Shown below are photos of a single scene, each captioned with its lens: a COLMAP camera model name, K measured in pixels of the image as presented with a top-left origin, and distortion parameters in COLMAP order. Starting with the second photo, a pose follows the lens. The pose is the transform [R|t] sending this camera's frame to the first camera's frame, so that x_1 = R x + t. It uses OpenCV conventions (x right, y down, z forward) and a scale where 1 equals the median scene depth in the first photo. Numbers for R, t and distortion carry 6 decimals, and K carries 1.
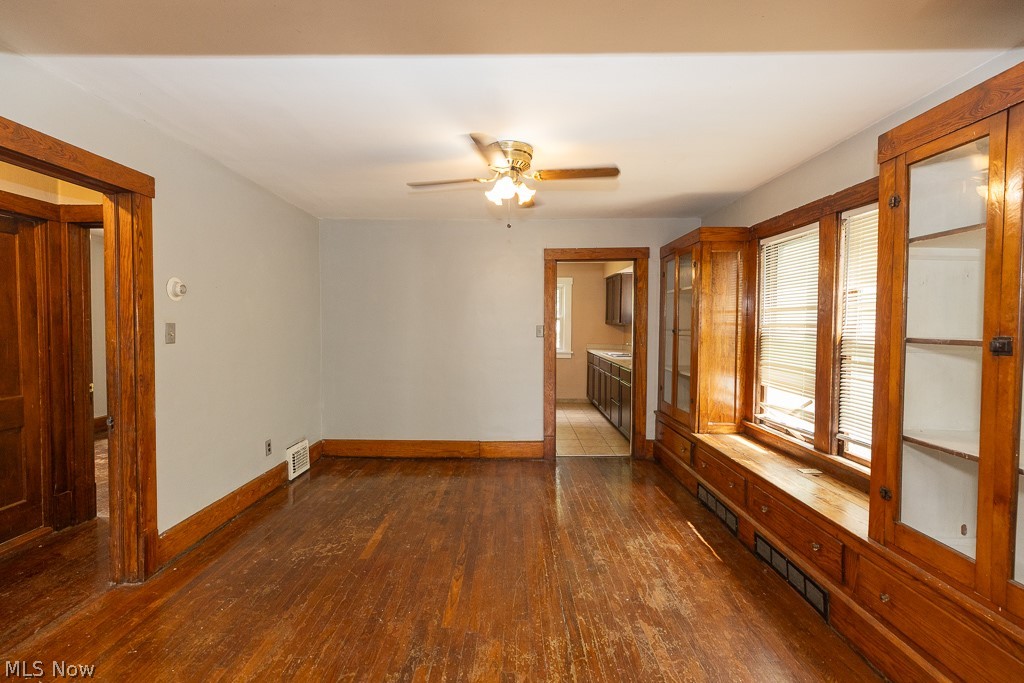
lens RADIAL K [[475.2, 0, 512.0], [0, 475.2, 341.5], [0, 0, 1]] dist [-0.000667, -0.000055]
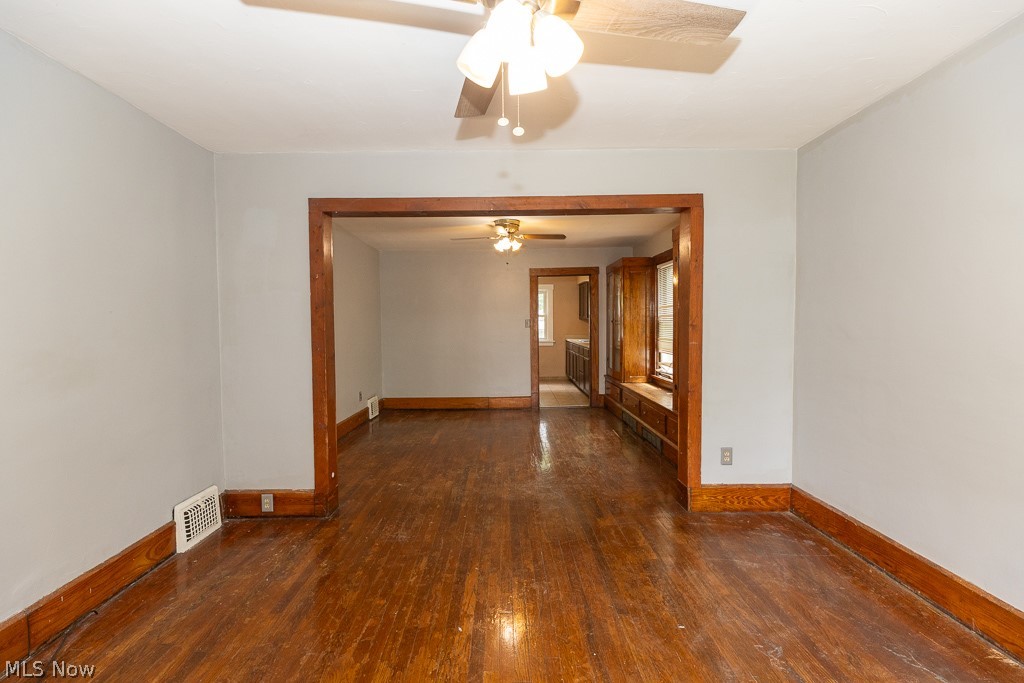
lens RADIAL K [[471.1, 0, 512.0], [0, 471.1, 341.5], [0, 0, 1]] dist [0.000321, 0.000003]
pose [[0.999800, -0.015812, 0.012264, -0.009553], [0.015799, 0.999875, 0.001143, 0.033814], [-0.012281, -0.000949, 0.999924, -0.495412]]
